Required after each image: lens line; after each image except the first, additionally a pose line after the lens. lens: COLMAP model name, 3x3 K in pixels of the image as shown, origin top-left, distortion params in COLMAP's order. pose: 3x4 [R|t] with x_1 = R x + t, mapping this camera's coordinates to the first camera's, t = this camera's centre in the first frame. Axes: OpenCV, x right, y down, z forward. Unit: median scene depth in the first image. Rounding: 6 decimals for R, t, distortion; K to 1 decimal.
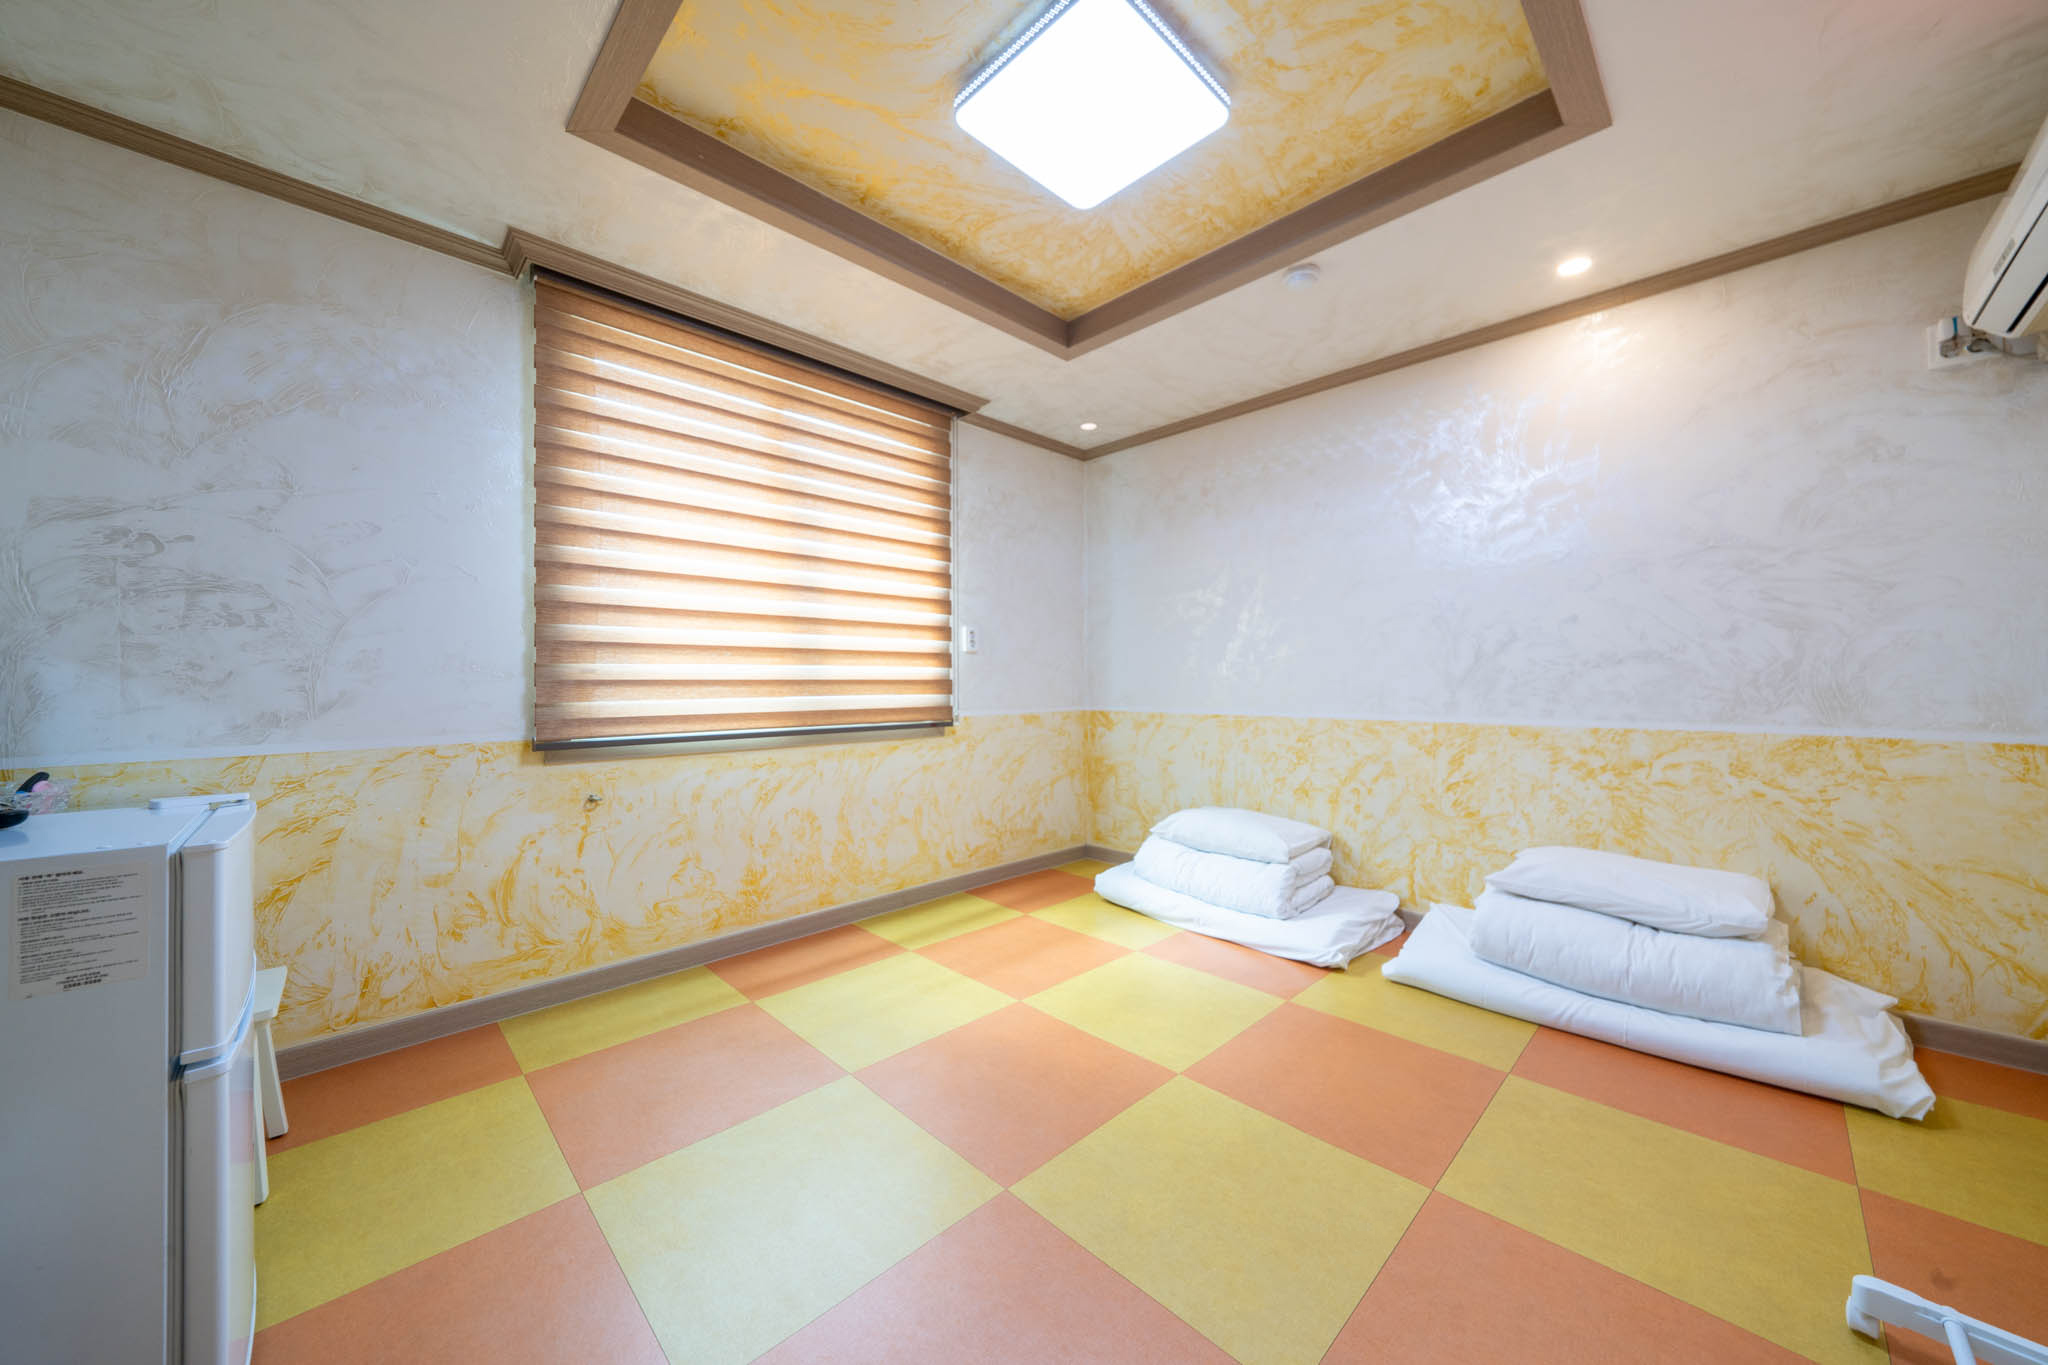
lens RADIAL K [[702.4, 0, 1059.9], [0, 702.4, 682.4], [0, 0, 1]] dist [-0.001769, -0.000164]
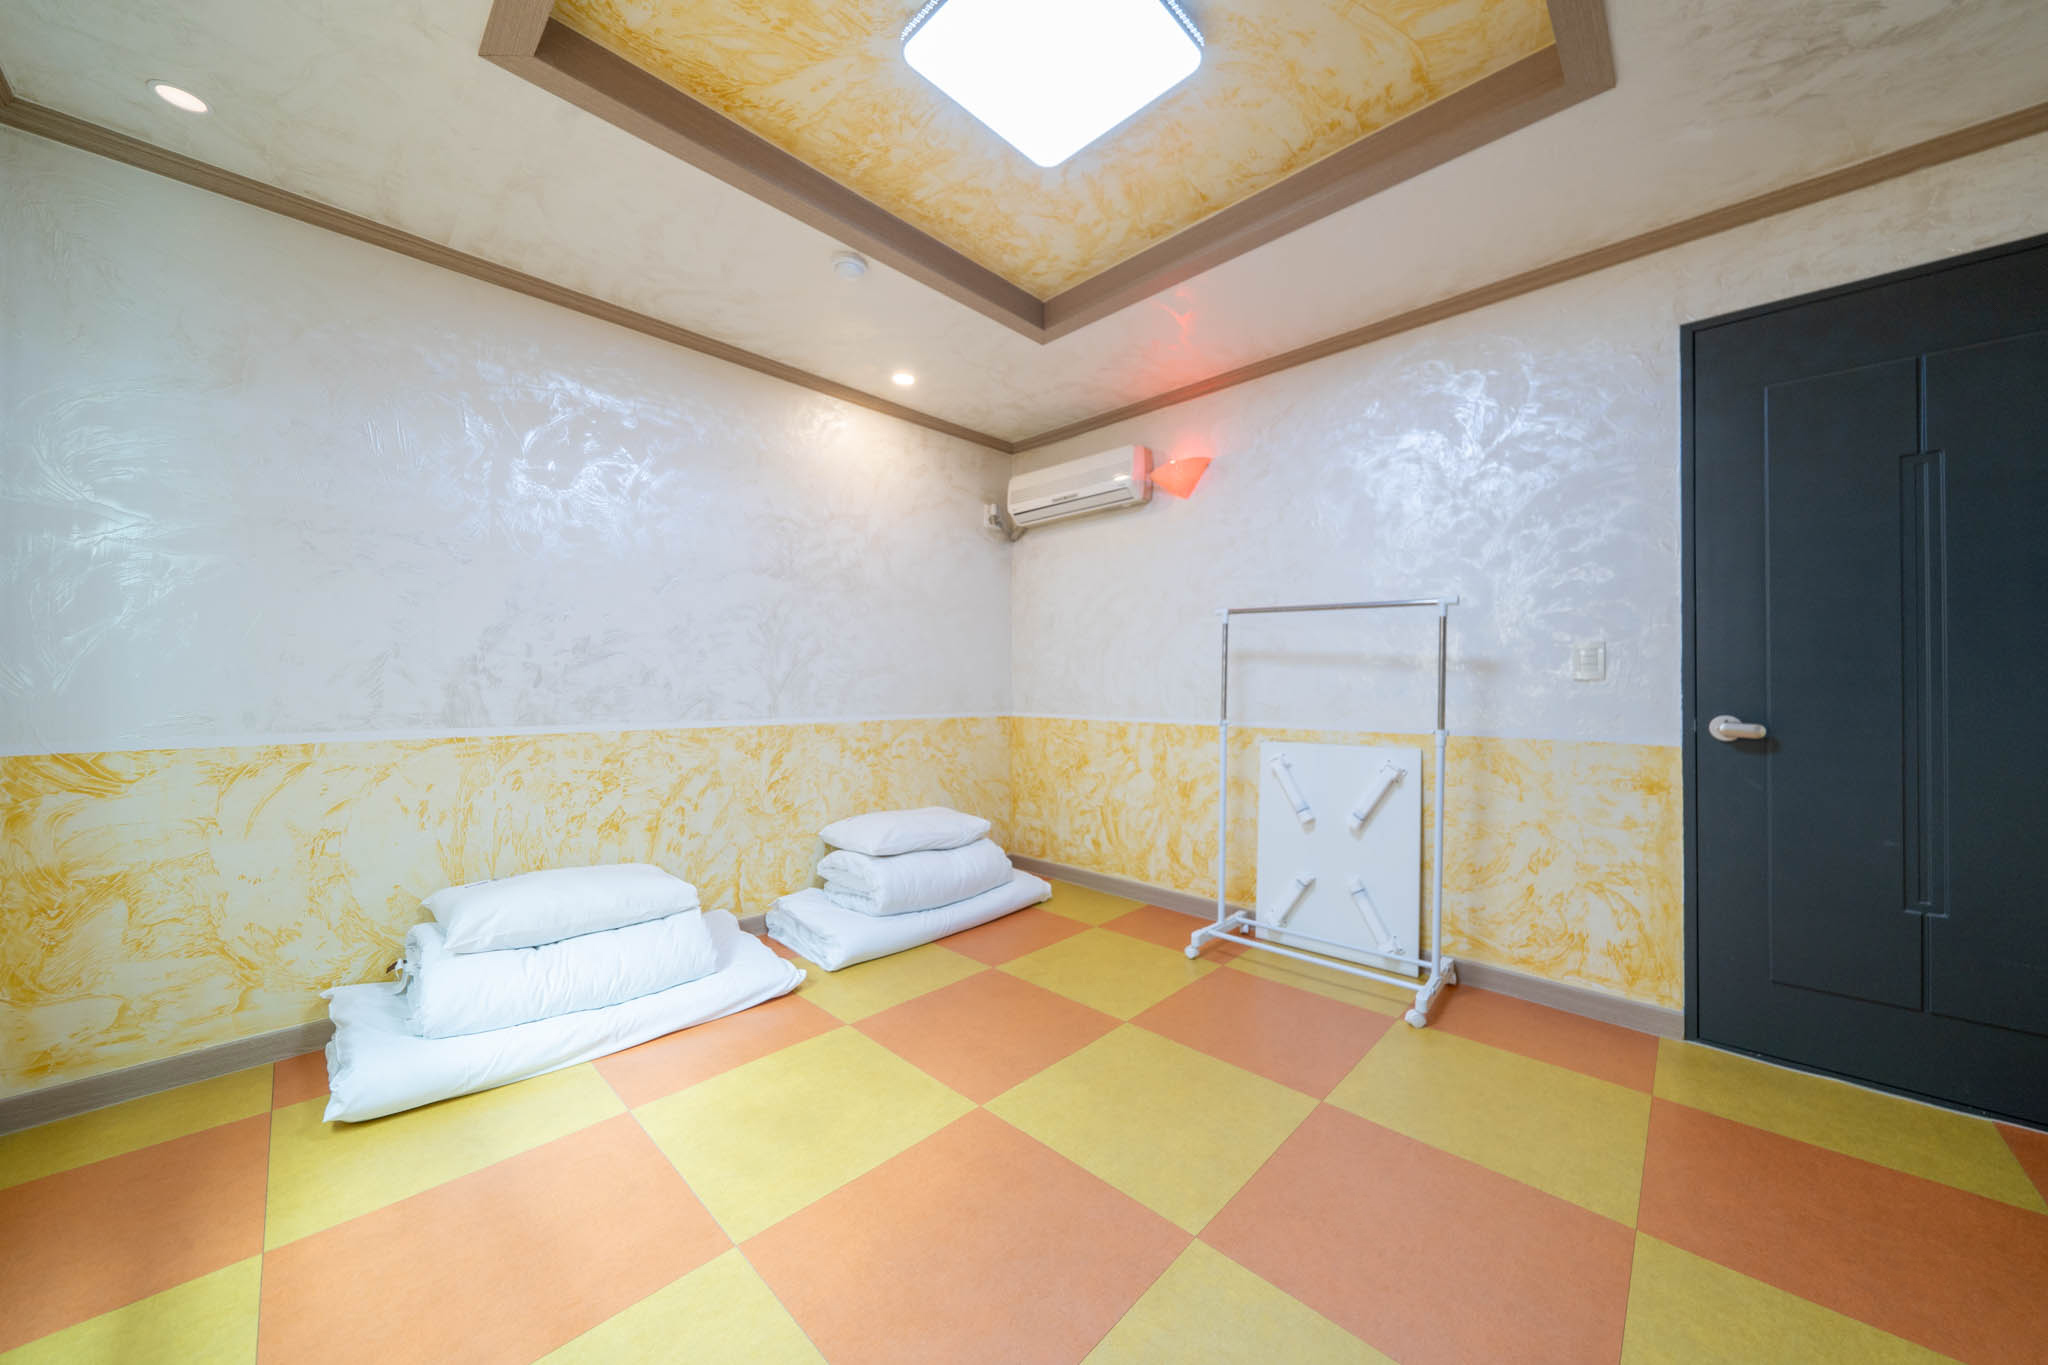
lens RADIAL K [[702.4, 0, 1024.8], [0, 702.4, 681.2], [0, 0, 1]] dist [-0.001769, -0.000164]
pose [[0.008579, 0.012583, 0.999884, -0.526144], [0.003142, 0.999916, -0.012611, 0.006436], [-0.999958, 0.003250, 0.008539, 0.644155]]
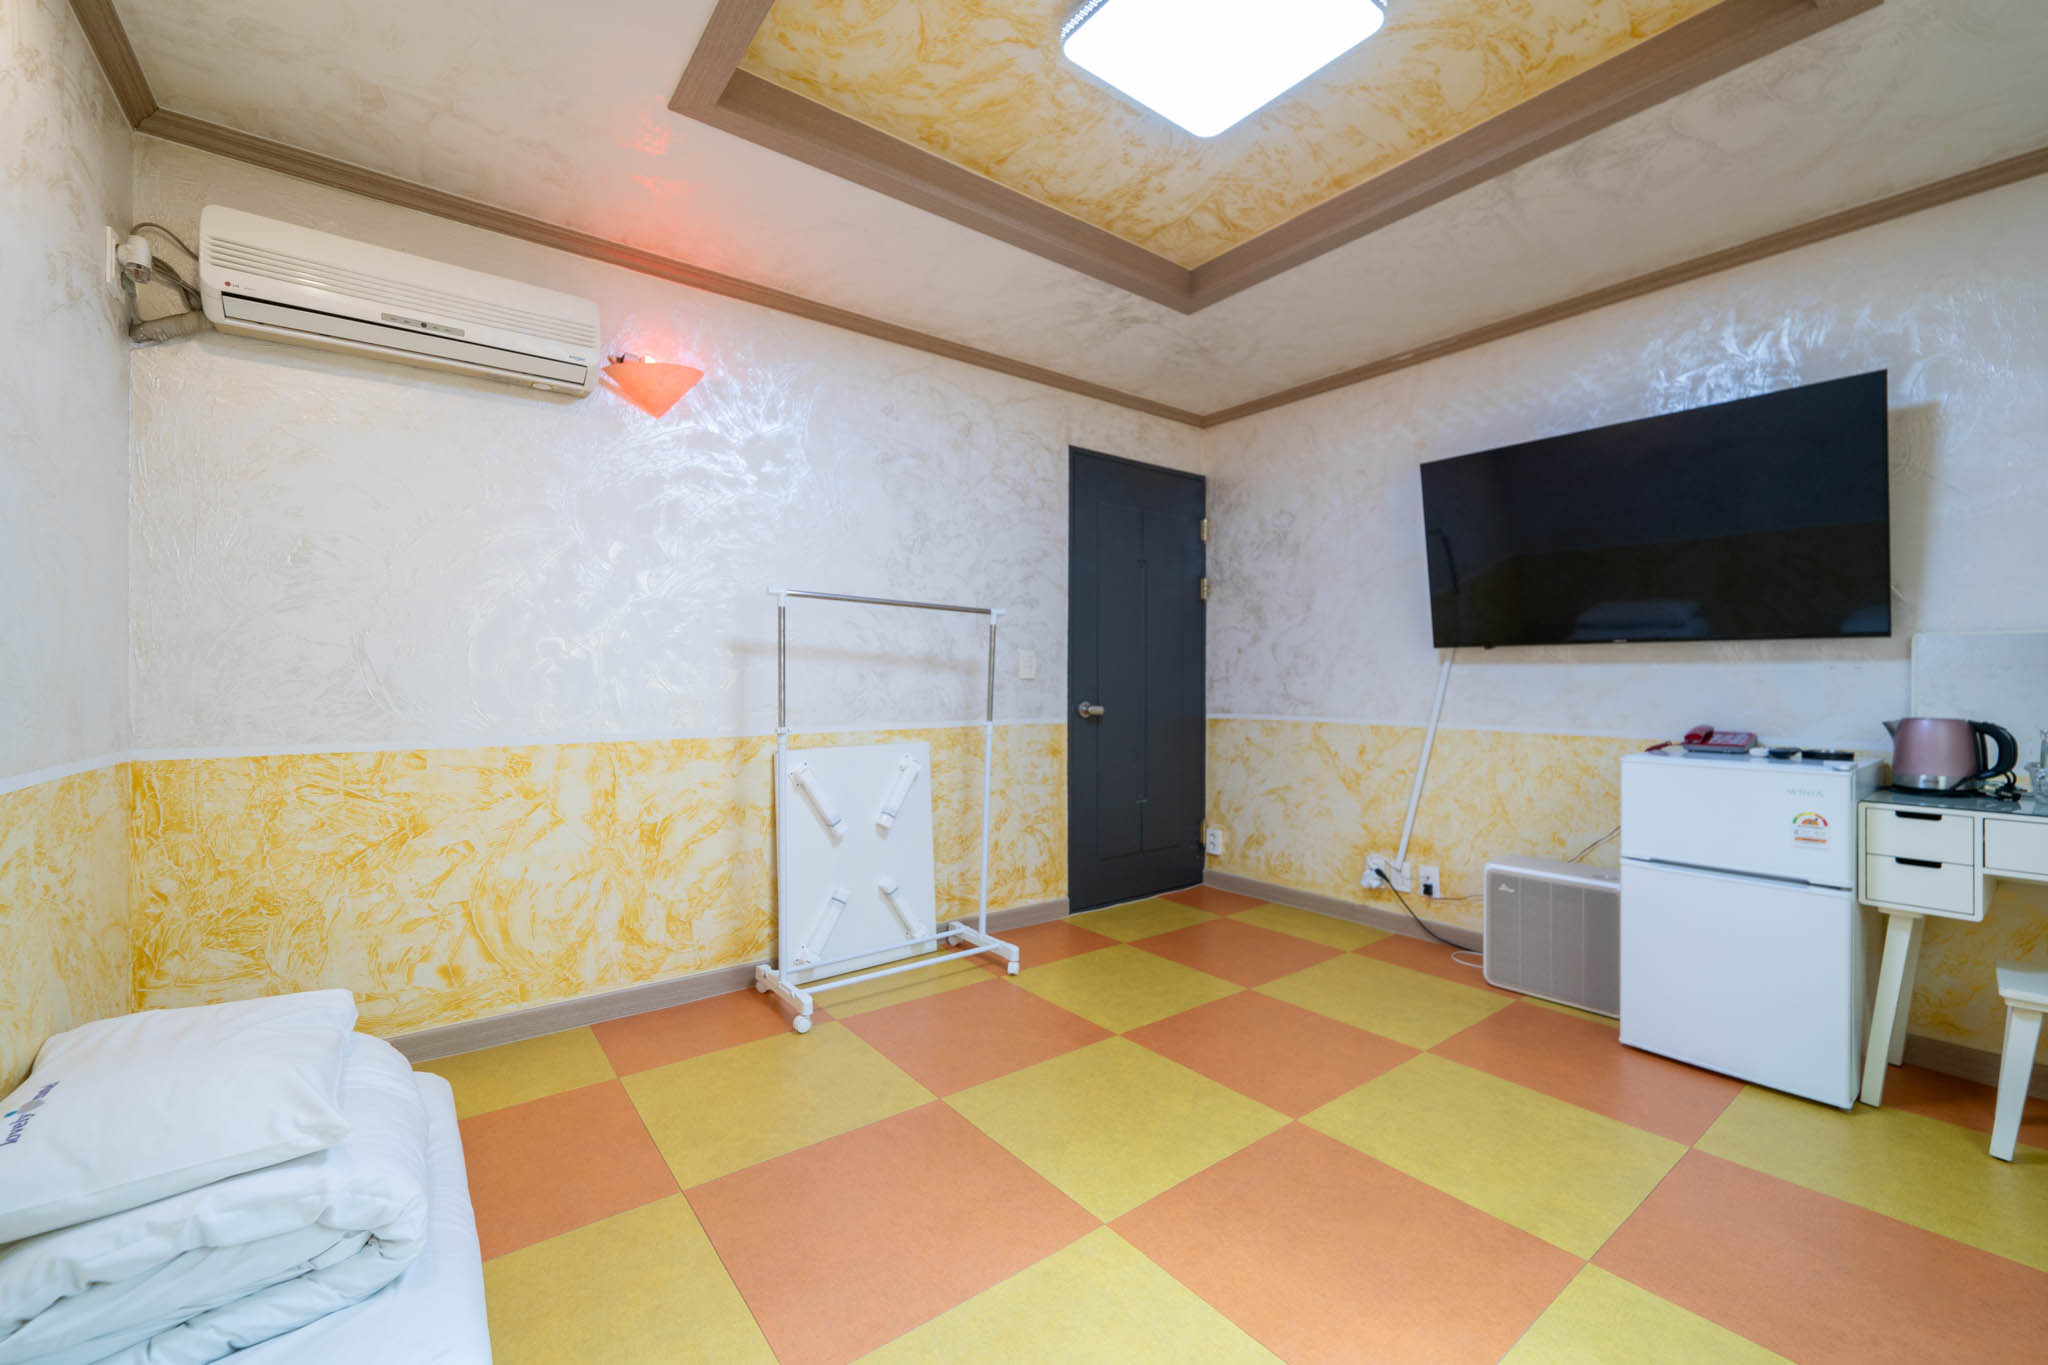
lens RADIAL K [[840.9, 0, 1017.9], [0, 840.9, 681.9], [0, 0, 1]] dist [0.006014, -0.000437]
pose [[-0.987004, 0.005333, 0.160610, 0.082225], [0.006786, 0.999941, 0.008499, -0.009448], [-0.160555, 0.009478, -0.986981, 1.297370]]
